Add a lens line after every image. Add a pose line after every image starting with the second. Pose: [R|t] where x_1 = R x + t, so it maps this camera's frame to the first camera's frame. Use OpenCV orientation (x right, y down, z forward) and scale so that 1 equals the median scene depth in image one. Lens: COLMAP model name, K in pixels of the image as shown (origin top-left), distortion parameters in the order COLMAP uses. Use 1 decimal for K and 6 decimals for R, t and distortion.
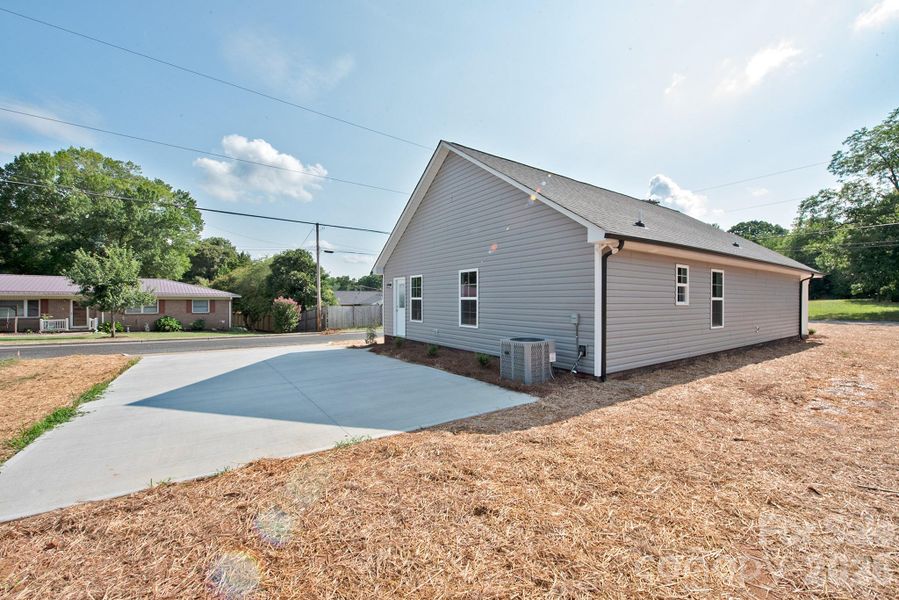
lens RADIAL K [[364.3, 0, 451.4], [0, 364.3, 296.4], [0, 0, 1]] dist [-0.009009, -0.000460]
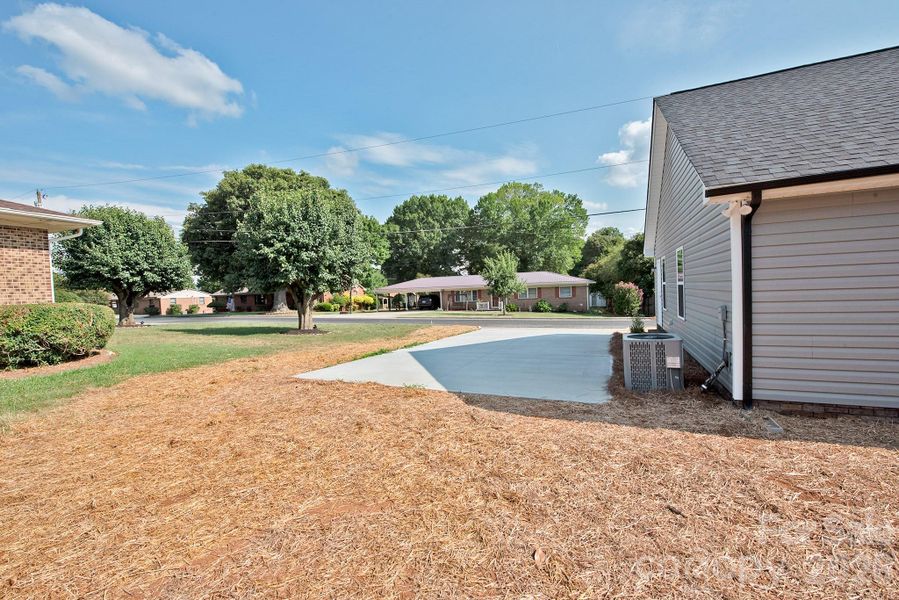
lens RADIAL K [[364.3, 0, 449.9], [0, 364.3, 303.5], [0, 0, 1]] dist [-0.009009, -0.000460]
pose [[0.508391, 0.008386, -0.861085, 0.172144], [0.050873, 0.997914, 0.039754, -0.002755], [0.859622, -0.064016, 0.506904, 0.052035]]
